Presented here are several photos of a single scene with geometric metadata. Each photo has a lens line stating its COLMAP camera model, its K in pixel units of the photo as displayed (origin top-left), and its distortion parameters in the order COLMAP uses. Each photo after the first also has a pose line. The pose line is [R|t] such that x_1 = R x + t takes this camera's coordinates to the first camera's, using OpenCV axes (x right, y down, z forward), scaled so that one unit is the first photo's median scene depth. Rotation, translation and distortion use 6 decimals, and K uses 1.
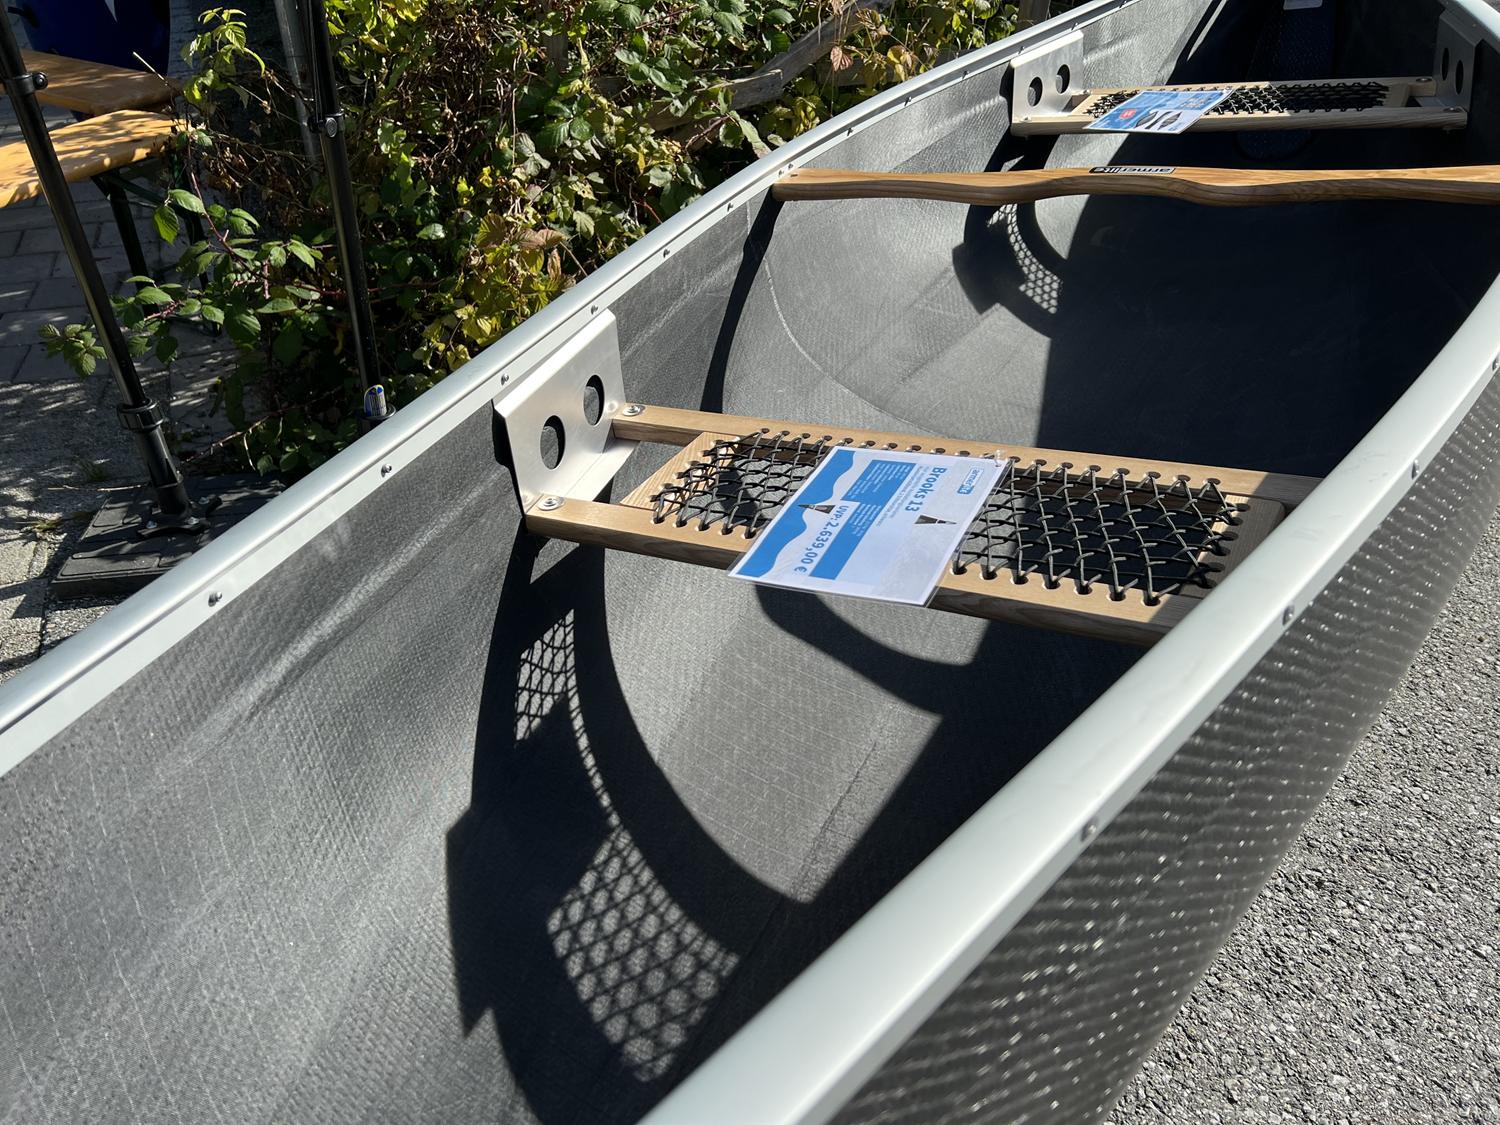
lens RADIAL K [[1140.1, 0, 754.1], [0, 1140.1, 573.7], [0, 0, 1]] dist [0.051886, -0.052848]
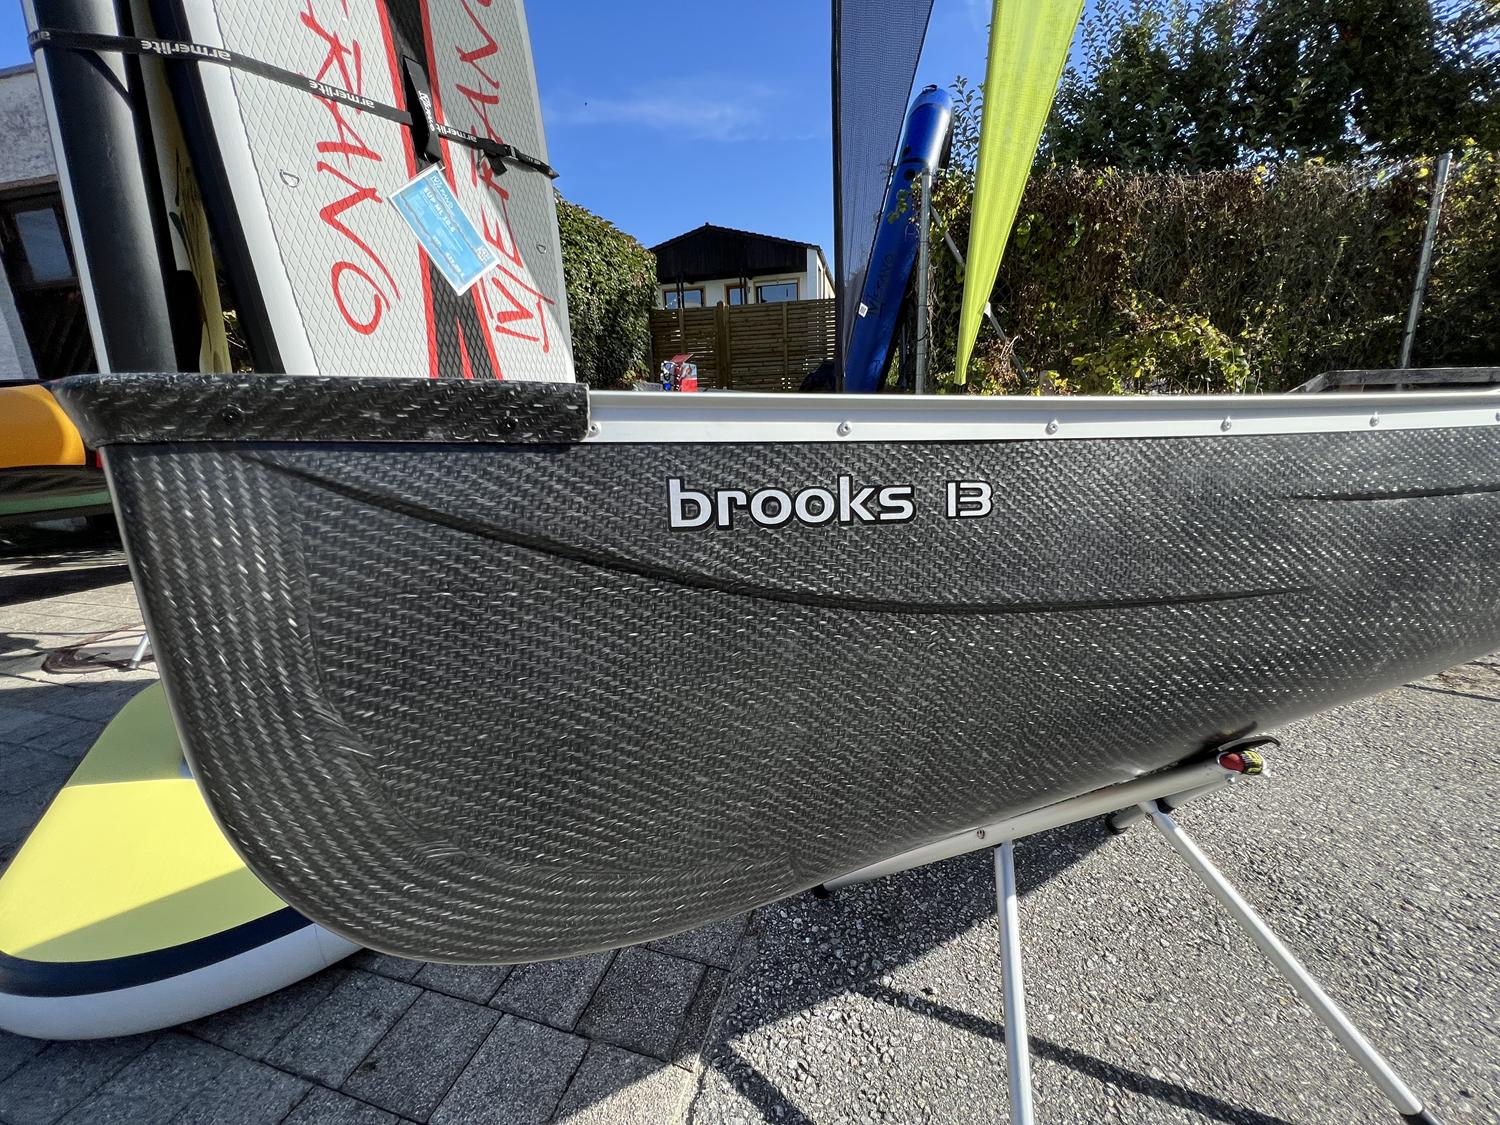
lens RADIAL K [[602.5, 0, 747.4], [0, 602.5, 557.8], [0, 0, 1]] dist [-0.001145, 0.000691]
pose [[0.847627, 0.091222, -0.522693, -0.065571], [-0.272327, 0.920255, -0.281015, 0.485930], [0.455376, 0.380539, 0.804875, -0.238969]]
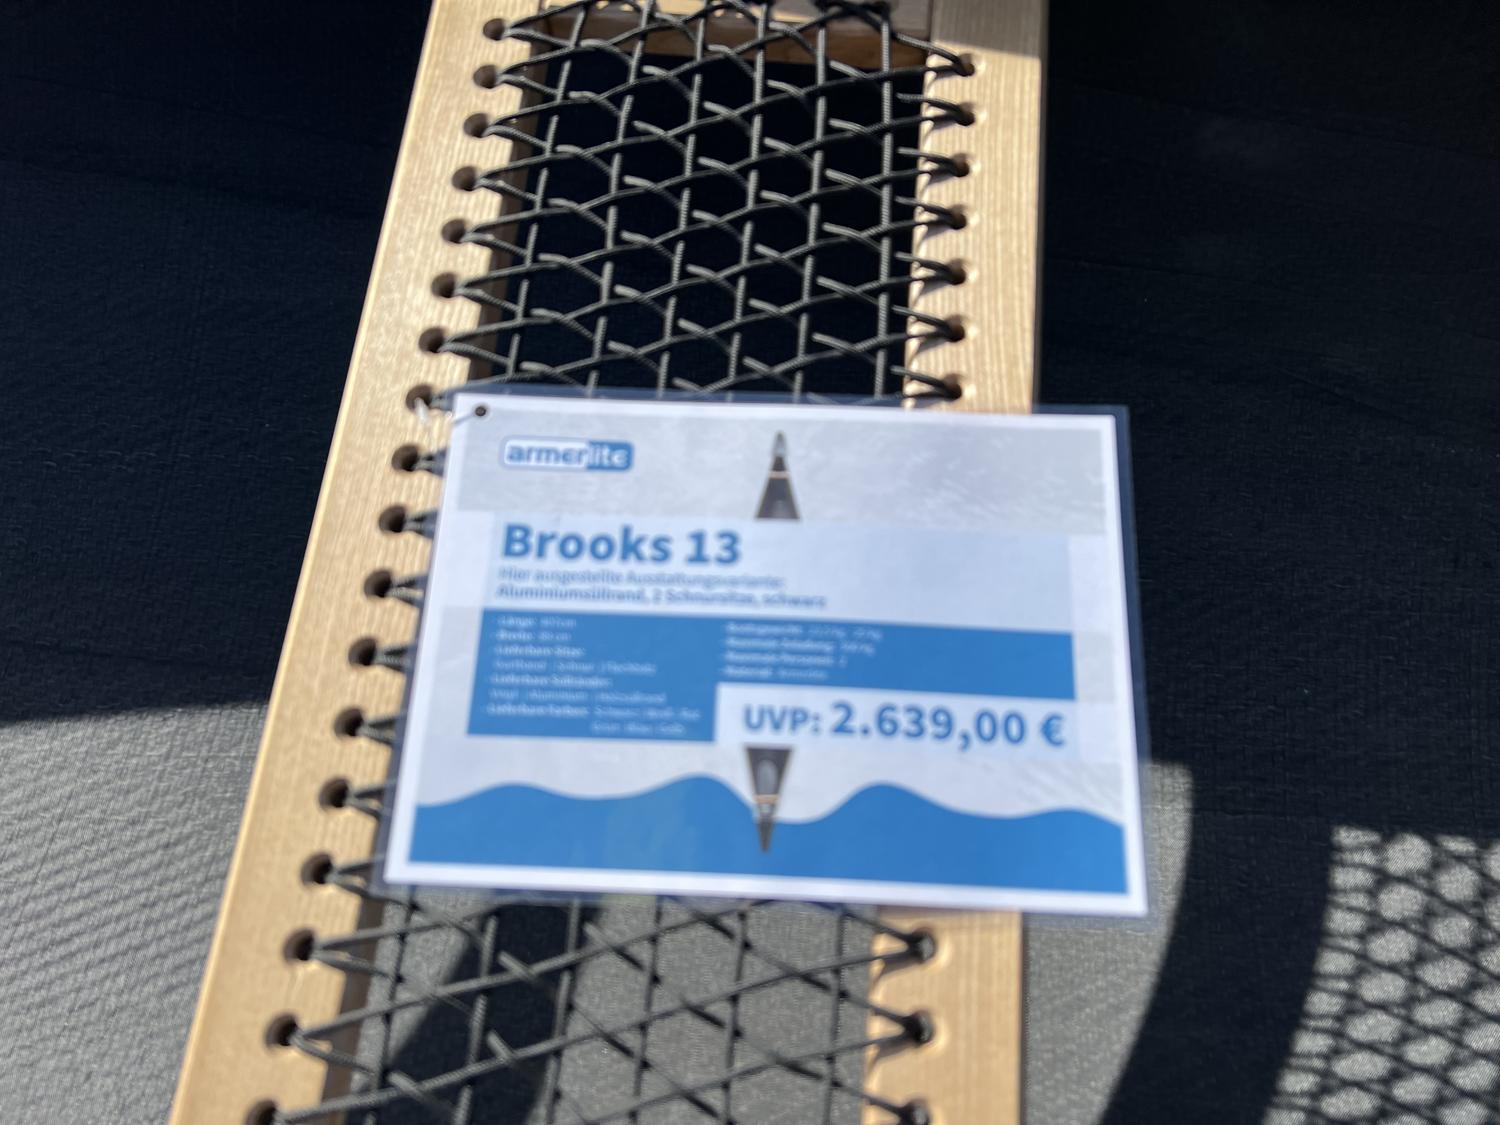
lens RADIAL K [[1140.1, 0, 751.3], [0, 1140.1, 565.2], [0, 0, 1]] dist [0.051886, -0.052848]
pose [[-0.391321, -0.813116, 0.430942, -0.033580], [0.551031, 0.168020, 0.817395, -0.310372], [-0.737043, 0.557326, 0.382303, 0.697416]]
